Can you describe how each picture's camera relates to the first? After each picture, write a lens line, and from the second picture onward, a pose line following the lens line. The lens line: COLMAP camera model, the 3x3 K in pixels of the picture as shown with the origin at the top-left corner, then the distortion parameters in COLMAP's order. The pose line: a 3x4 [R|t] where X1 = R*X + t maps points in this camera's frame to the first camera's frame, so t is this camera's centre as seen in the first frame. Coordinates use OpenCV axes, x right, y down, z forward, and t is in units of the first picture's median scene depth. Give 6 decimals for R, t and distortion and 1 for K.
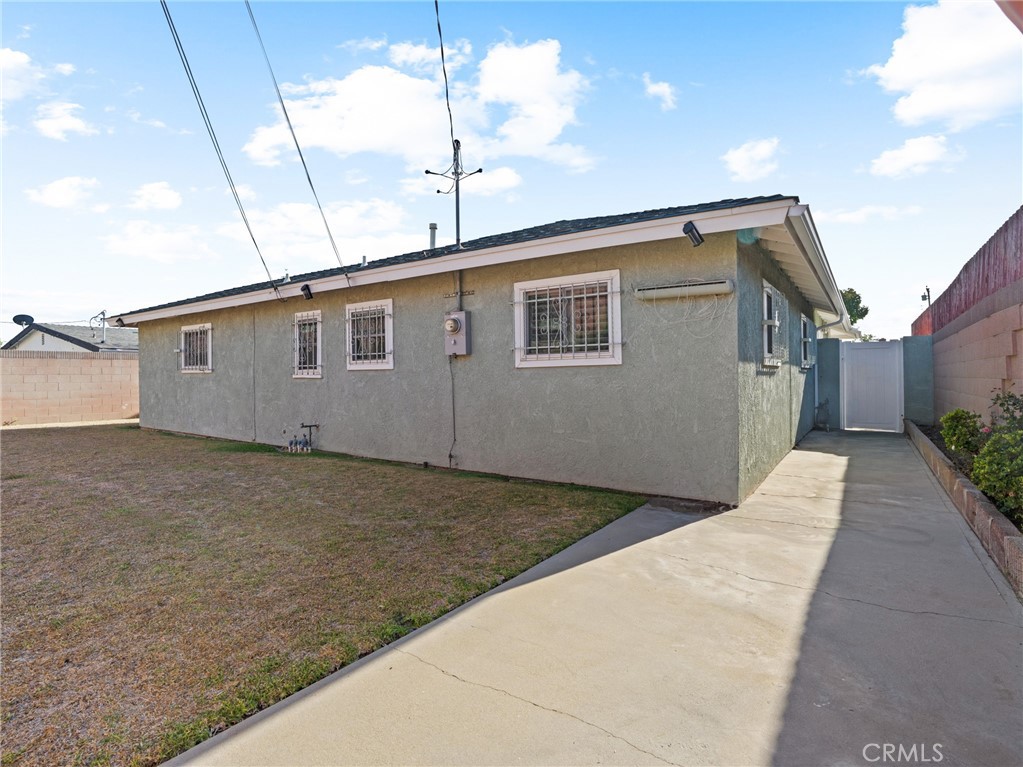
lens RADIAL K [[534.7, 0, 516.7], [0, 534.7, 369.3], [0, 0, 1]] dist [-0.072767, 0.031149]
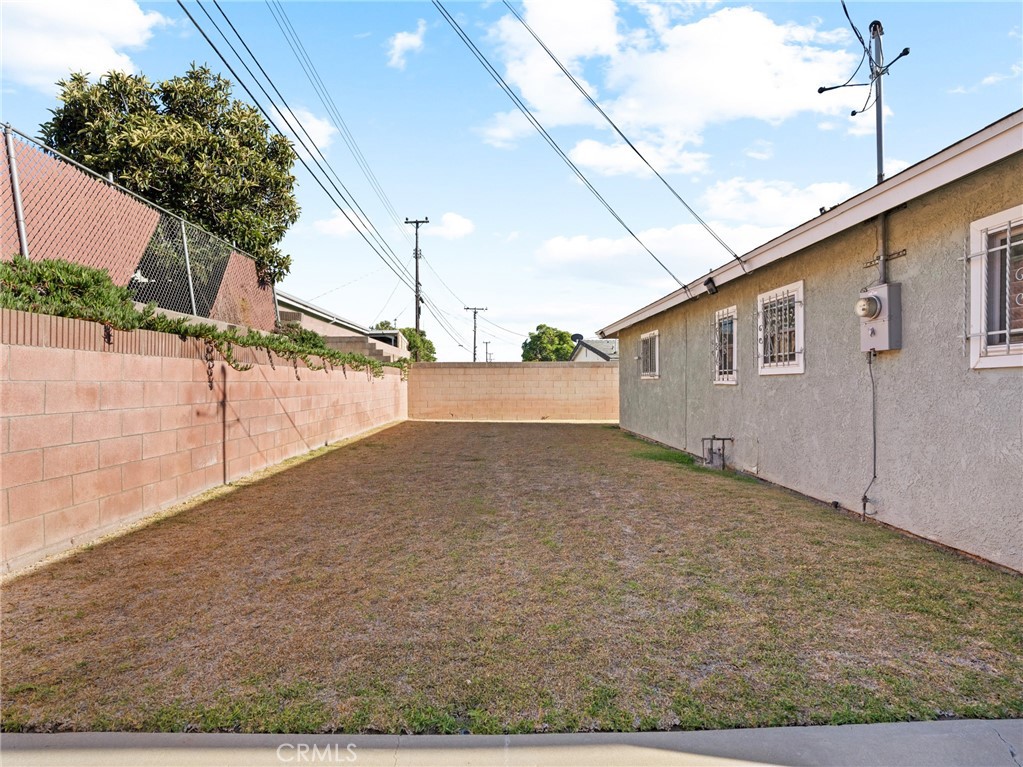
lens RADIAL K [[542.0, 0, 507.9], [0, 542.0, 400.9], [0, 0, 1]] dist [-0.073818, 0.029932]
pose [[0.579725, 0.029367, -0.814283, 0.158474], [0.009895, 0.999023, 0.043074, 0.002576], [0.814752, -0.033028, 0.578868, 0.241826]]
